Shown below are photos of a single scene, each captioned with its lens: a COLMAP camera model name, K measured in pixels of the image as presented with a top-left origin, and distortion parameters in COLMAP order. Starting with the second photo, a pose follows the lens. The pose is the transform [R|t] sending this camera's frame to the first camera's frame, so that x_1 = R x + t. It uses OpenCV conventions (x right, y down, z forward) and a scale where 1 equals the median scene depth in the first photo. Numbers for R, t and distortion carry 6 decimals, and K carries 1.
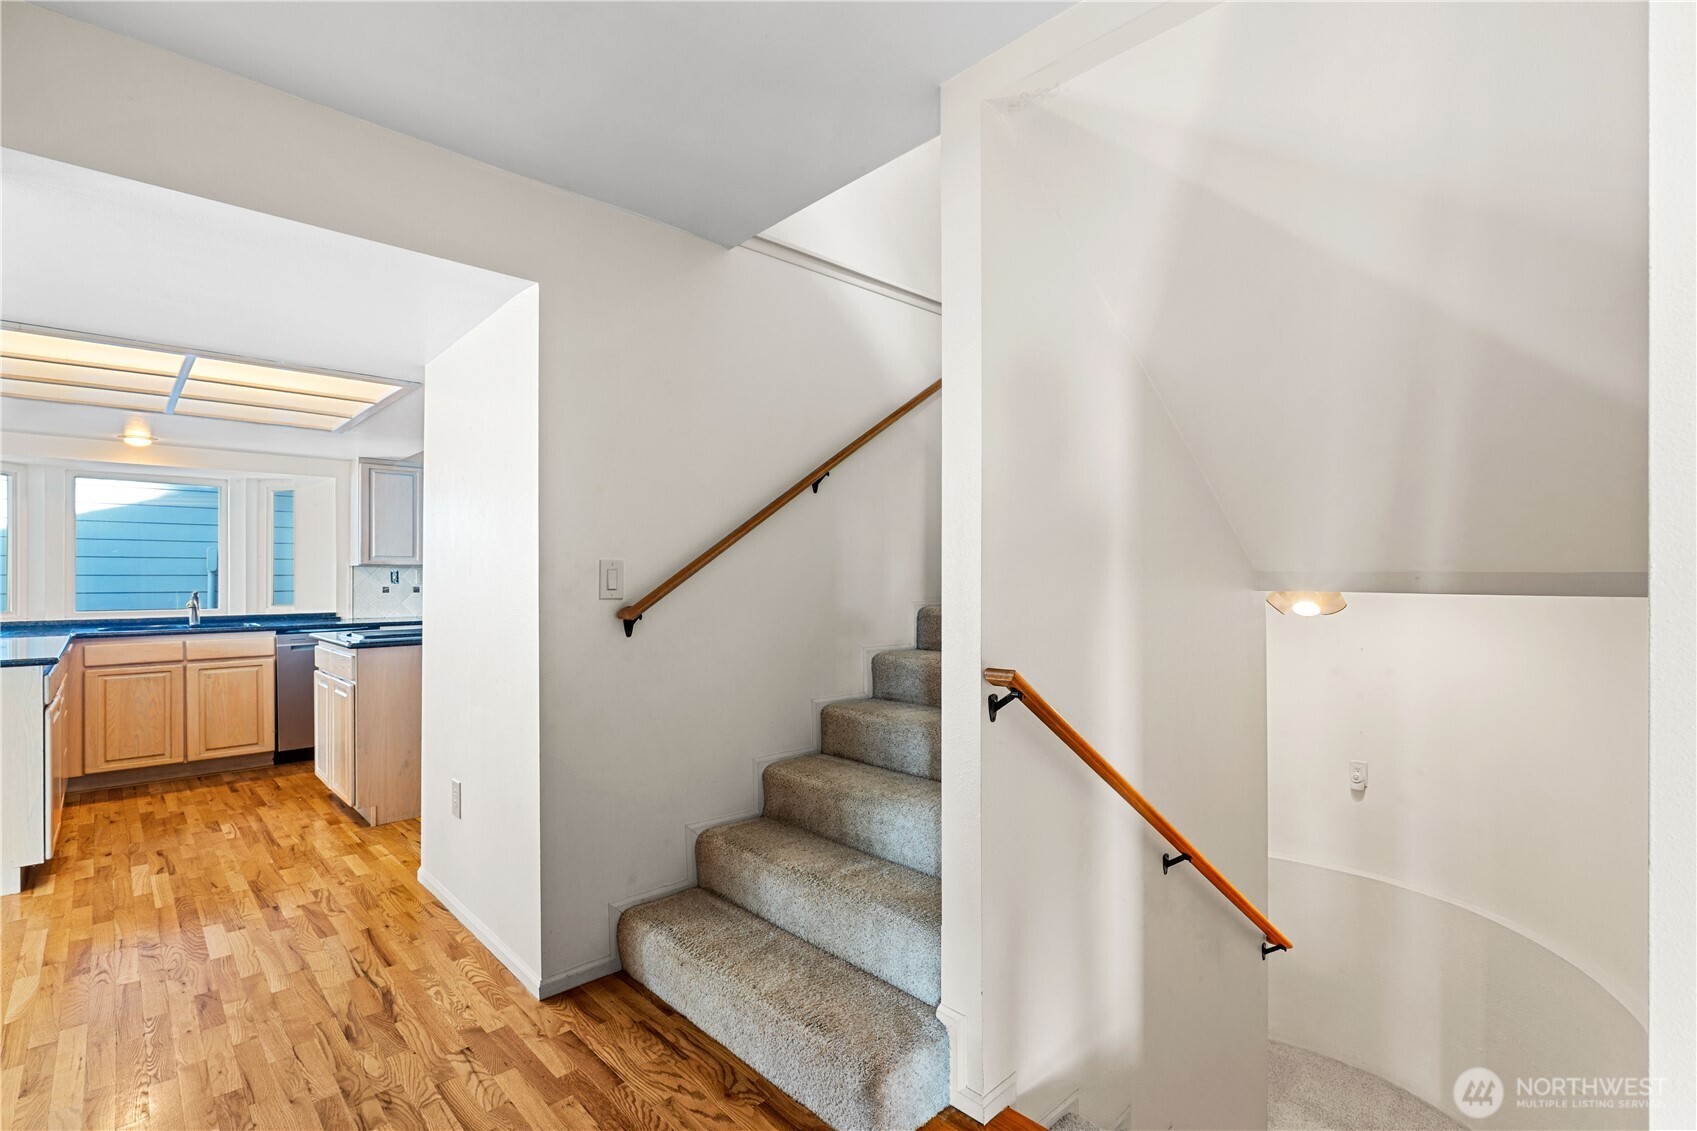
lens RADIAL K [[784.1, 0, 854.2], [0, 784.1, 578.2], [0, 0, 1]] dist [-0.008013, -0.000150]
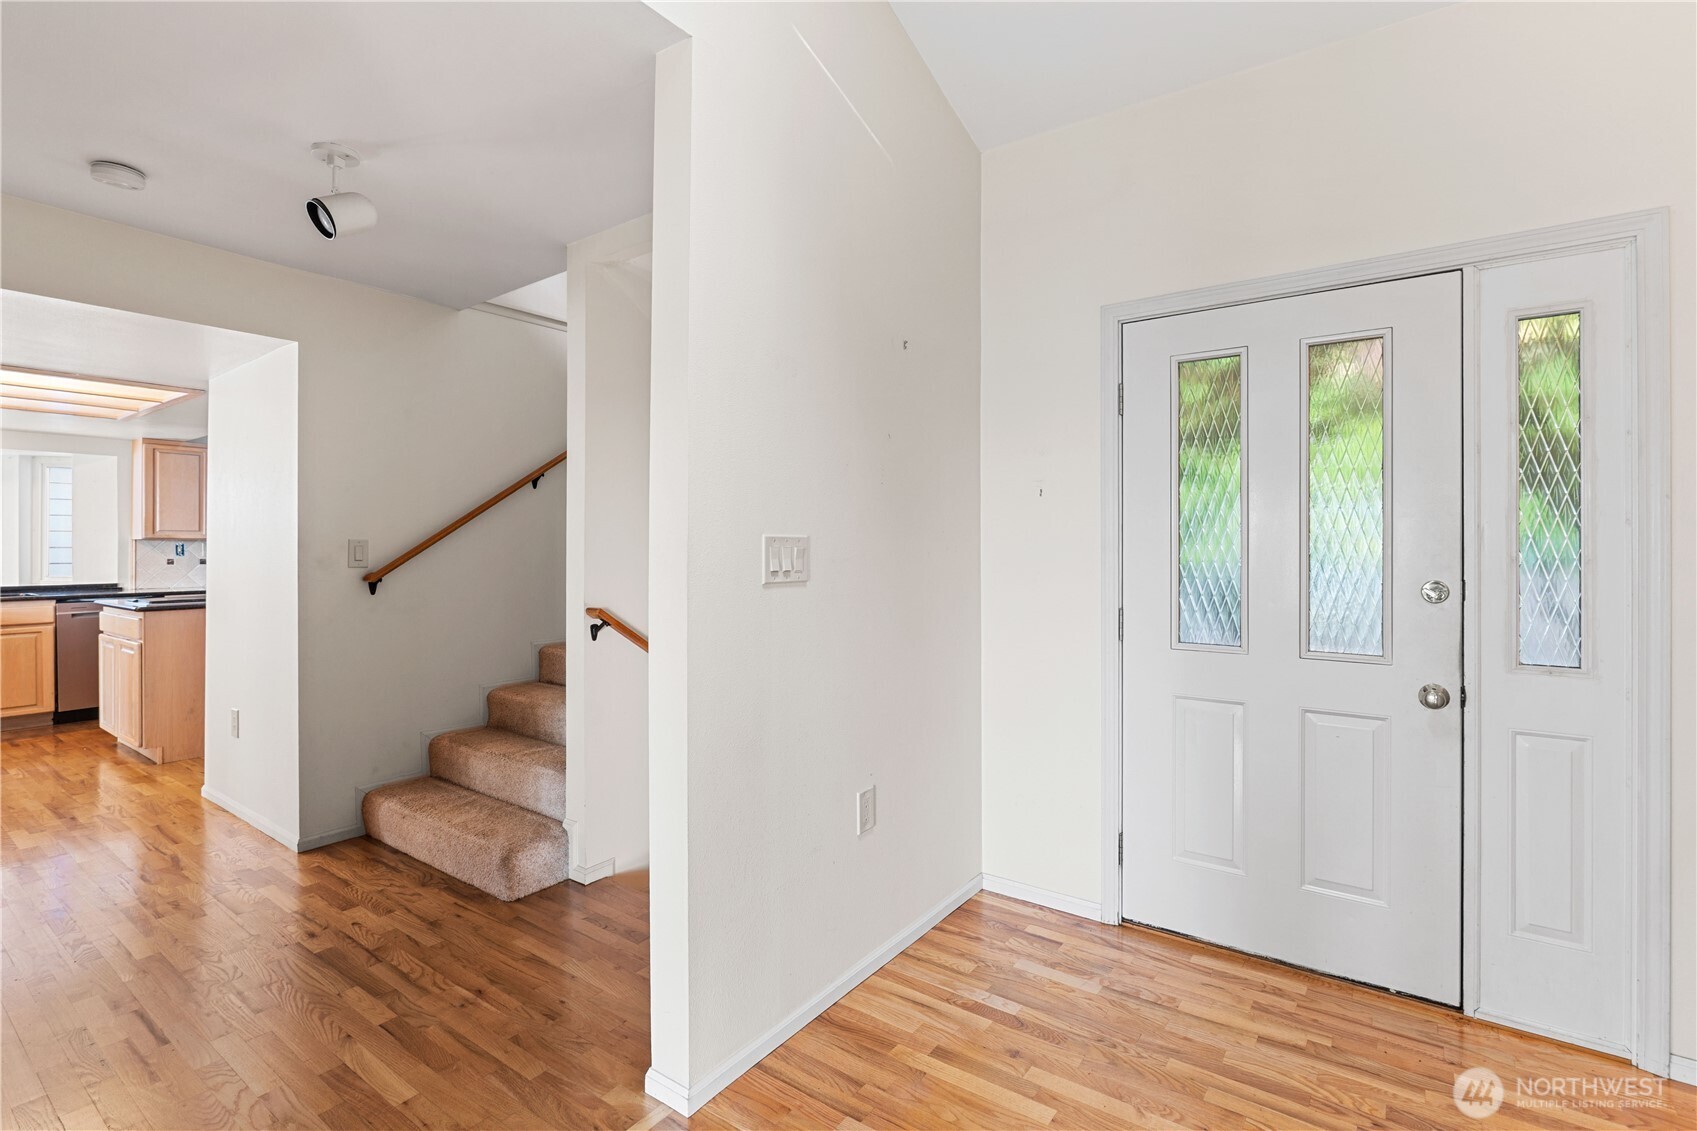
lens RADIAL K [[784.1, 0, 847.6], [0, 784.1, 548.9], [0, 0, 1]] dist [-0.008013, -0.000150]
pose [[0.984116, 0.000116, 0.177527, 0.175864], [-0.000017, 1.000000, -0.000560, -0.003000], [-0.177527, 0.000548, 0.984116, -0.304055]]
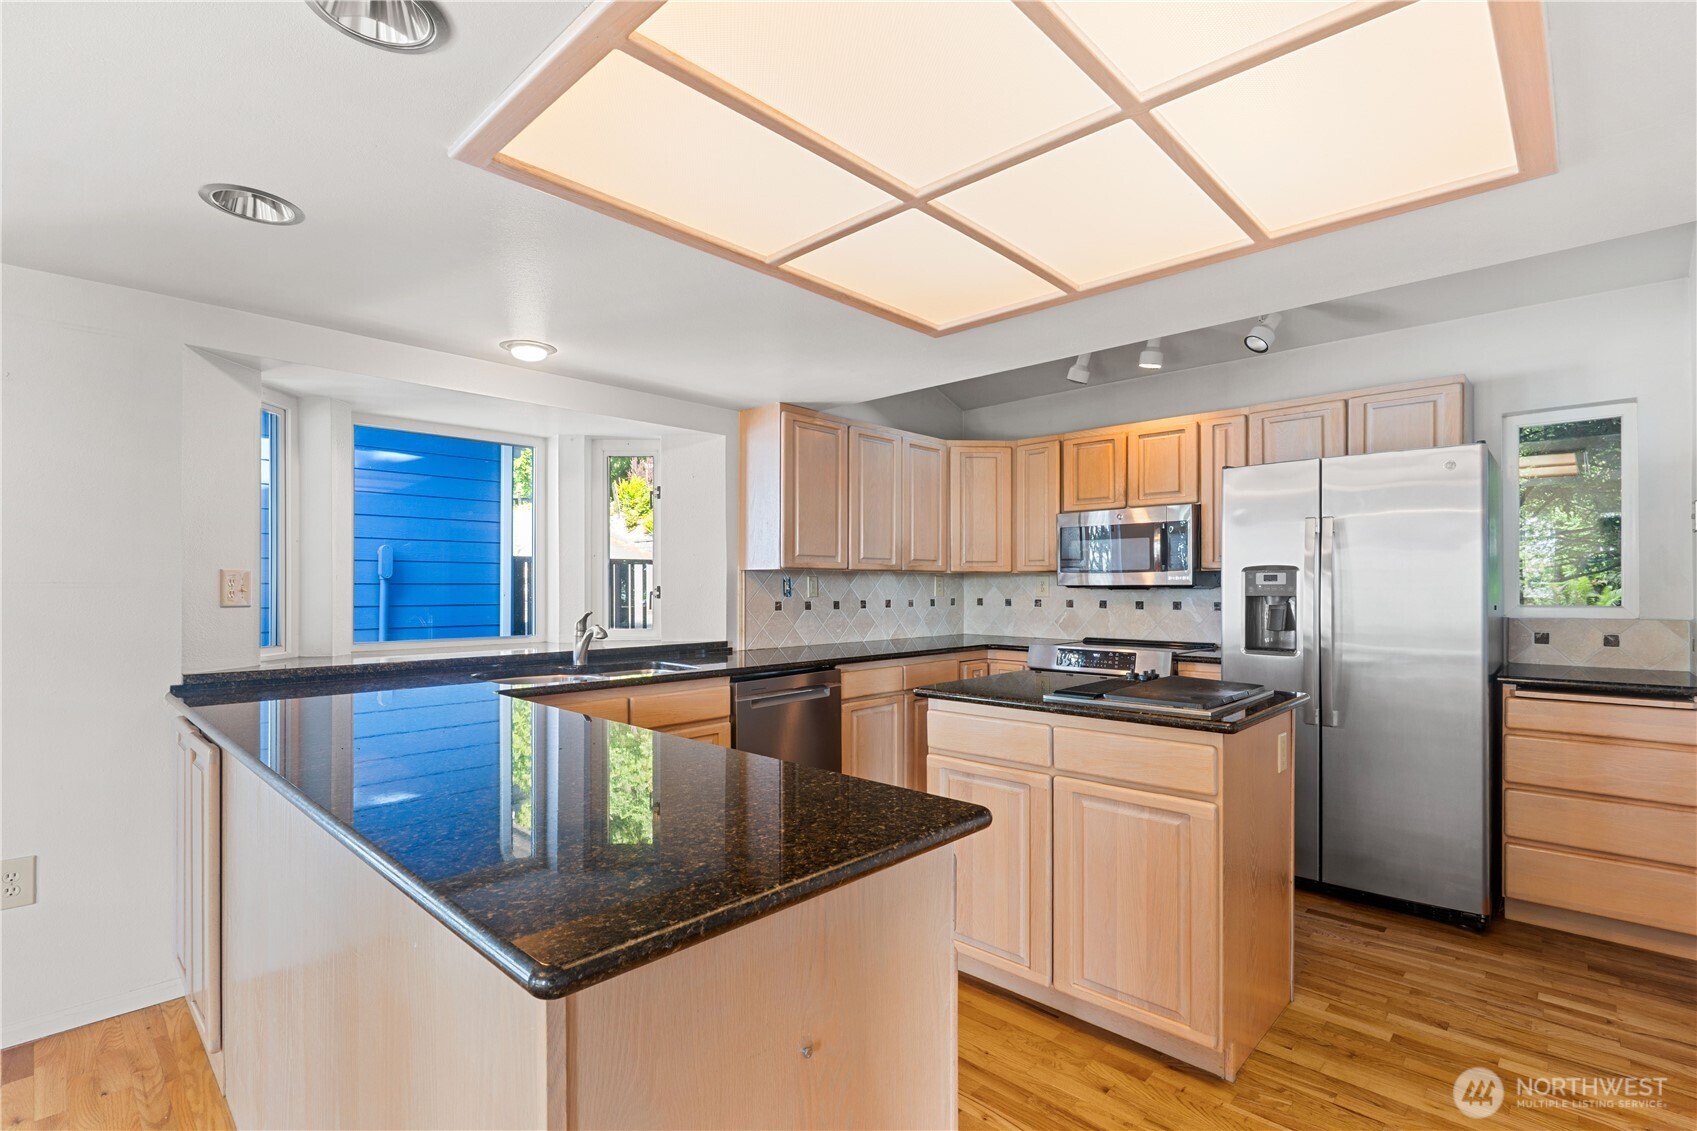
lens RADIAL K [[784.1, 0, 858.8], [0, 784.1, 582.1], [0, 0, 1]] dist [-0.008013, -0.000150]
pose [[0.998658, 0.004796, 0.051572, -0.815218], [-0.004743, 0.999988, -0.001154, -0.007964], [-0.051577, 0.000908, 0.998669, 0.460357]]
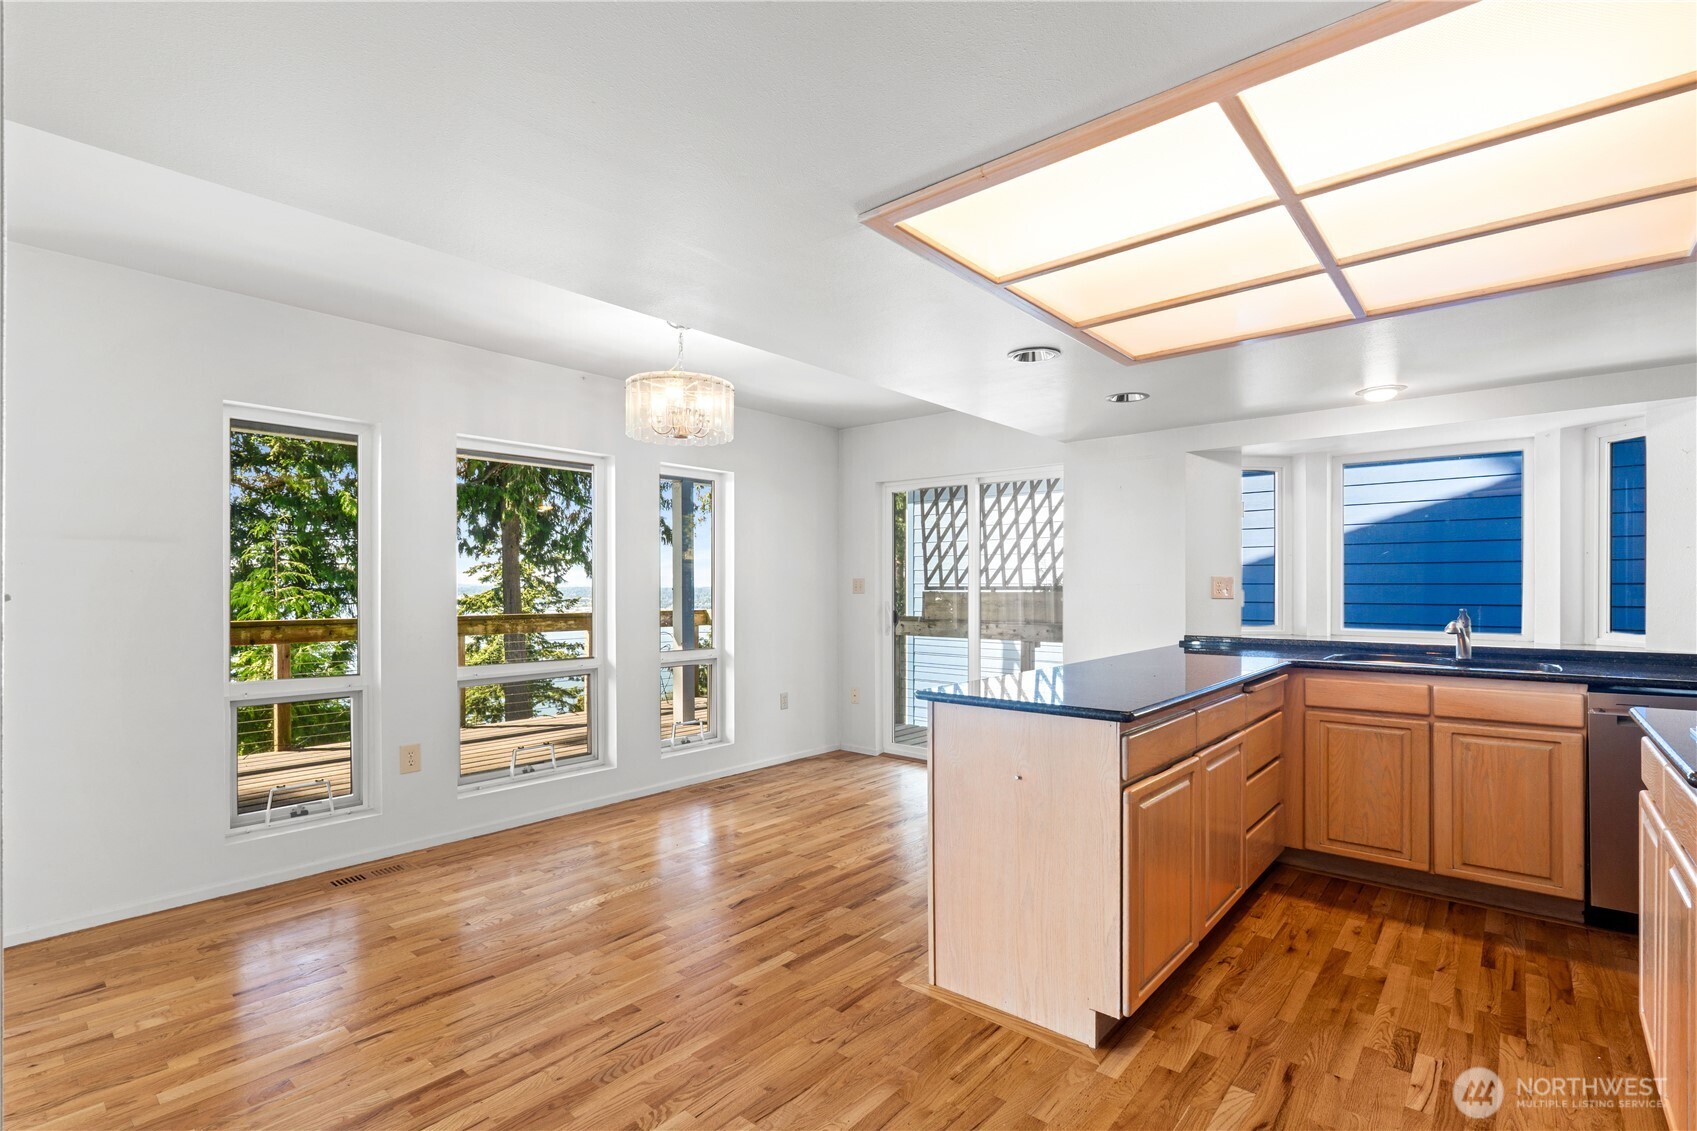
lens RADIAL K [[784.1, 0, 849.9], [0, 784.1, 585.3], [0, 0, 1]] dist [-0.008013, -0.000150]
pose [[0.095157, -0.001883, -0.995461, -0.294878], [0.001493, 0.999997, -0.001749, -0.002987], [0.995461, -0.001319, 0.095159, 0.520692]]
